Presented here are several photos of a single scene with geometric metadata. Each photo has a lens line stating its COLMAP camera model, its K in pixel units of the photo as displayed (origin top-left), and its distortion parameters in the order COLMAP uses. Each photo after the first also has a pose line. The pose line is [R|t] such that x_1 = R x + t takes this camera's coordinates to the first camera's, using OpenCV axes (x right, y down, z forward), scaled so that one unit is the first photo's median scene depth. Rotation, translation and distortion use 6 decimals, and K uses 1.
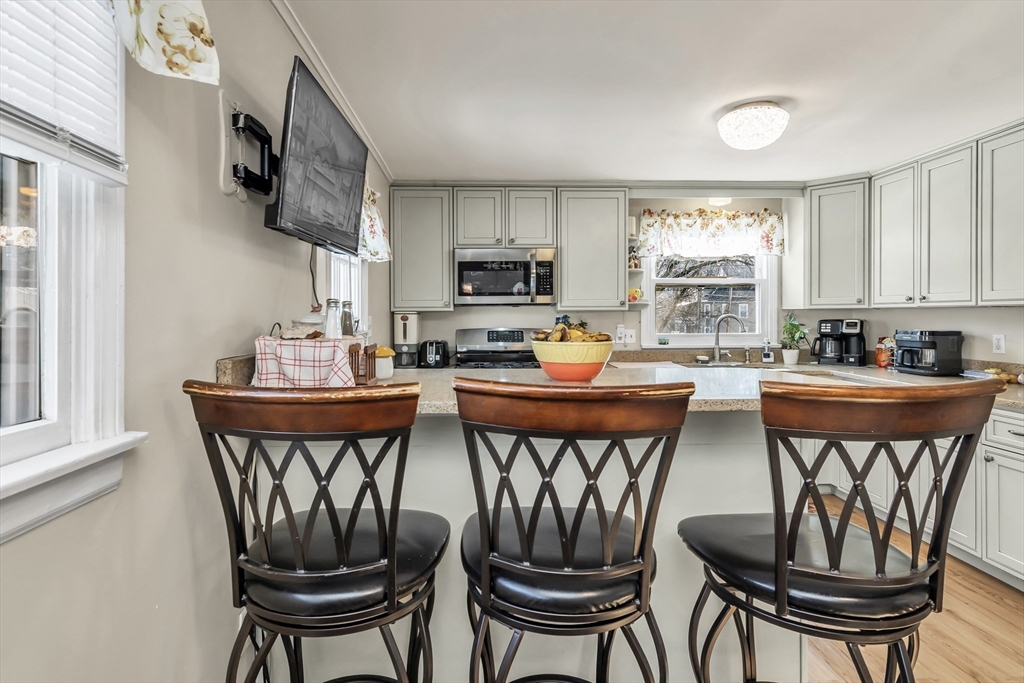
lens RADIAL K [[807.4, 0, 534.0], [0, 807.4, 320.8], [0, 0, 1]] dist [-0.003544, -0.002159]
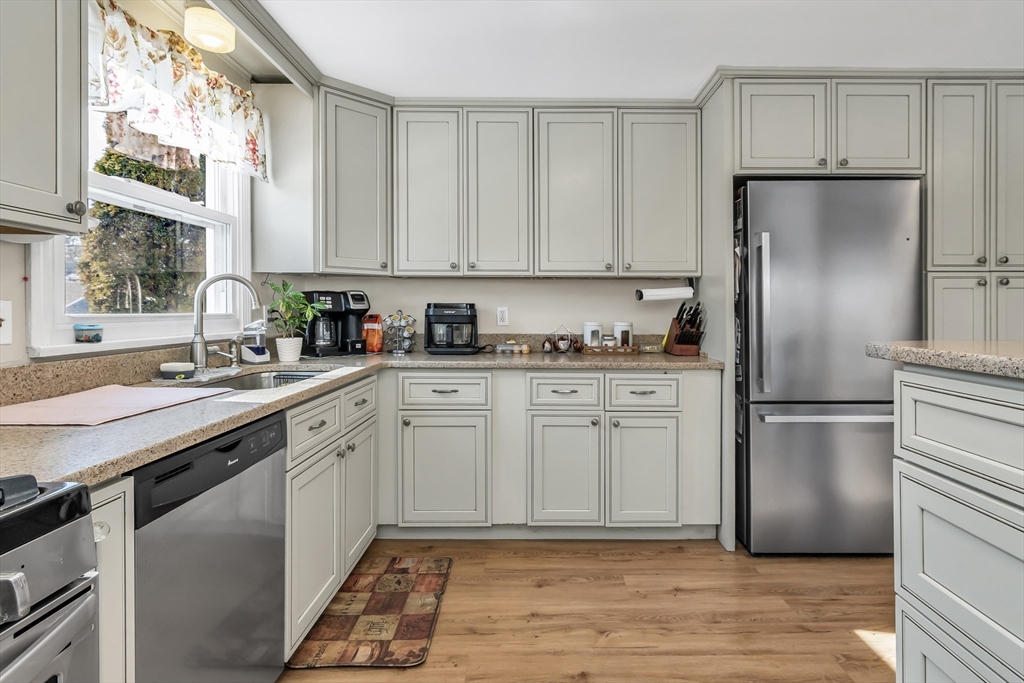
lens RADIAL K [[529.9, 0, 543.2], [0, 529.9, 313.4], [0, 0, 1]] dist [0.000749, -0.000149]
pose [[0.042848, -0.005271, 0.999068, -0.081492], [0.024641, 0.999687, 0.004218, 0.020825], [-0.998778, 0.024437, 0.042965, 0.814466]]
